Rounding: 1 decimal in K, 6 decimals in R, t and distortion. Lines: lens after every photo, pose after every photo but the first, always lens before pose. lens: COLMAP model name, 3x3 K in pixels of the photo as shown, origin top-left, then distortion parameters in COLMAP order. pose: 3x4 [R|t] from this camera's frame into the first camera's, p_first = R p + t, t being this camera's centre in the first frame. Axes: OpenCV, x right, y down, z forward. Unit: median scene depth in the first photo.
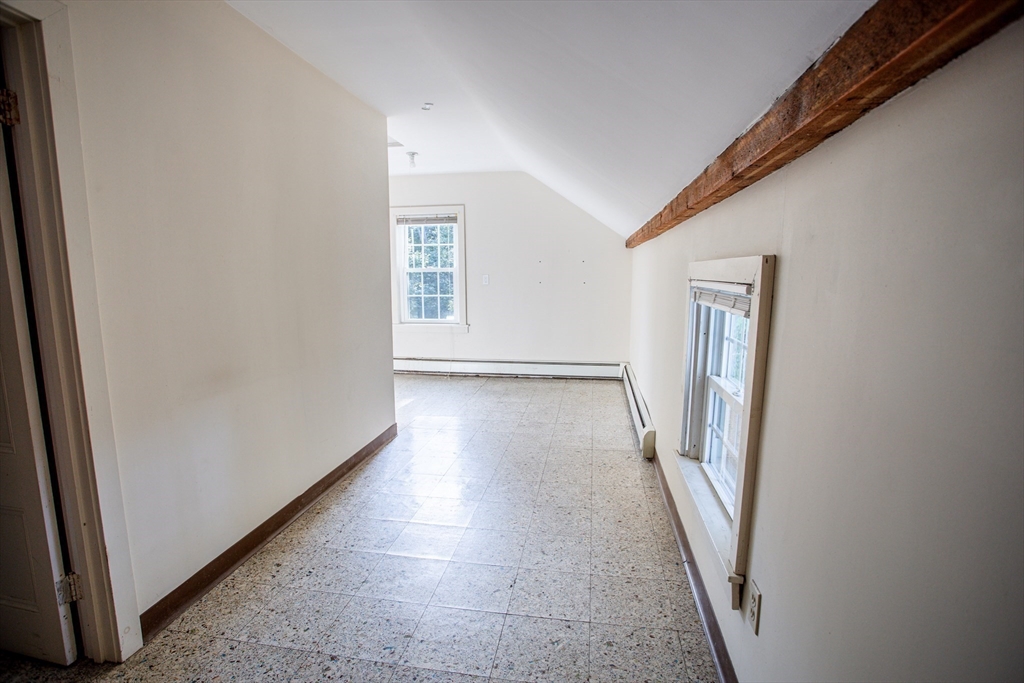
lens RADIAL K [[497.5, 0, 512.0], [0, 497.5, 341.5], [0, 0, 1]] dist [-0.072648, 0.034036]
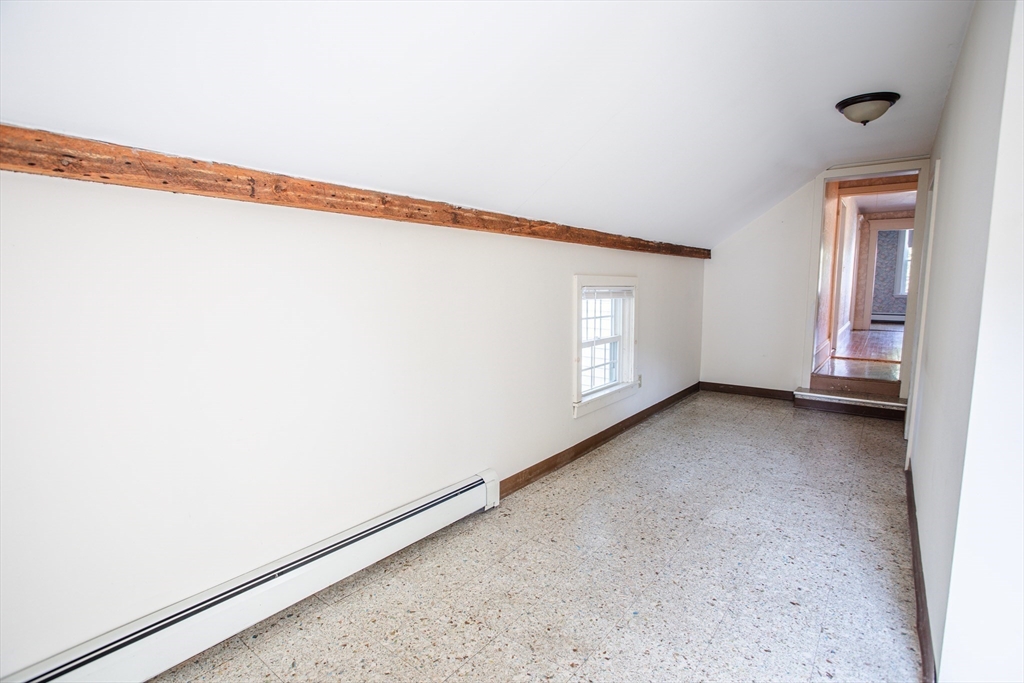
lens RADIAL K [[497.5, 0, 512.0], [0, 497.5, 341.5], [0, 0, 1]] dist [-0.072648, 0.034036]
pose [[-0.877272, -0.049279, 0.477457, -0.154722], [0.070019, 0.970937, 0.228863, -0.249505], [-0.474859, 0.234206, -0.848326, 1.874820]]
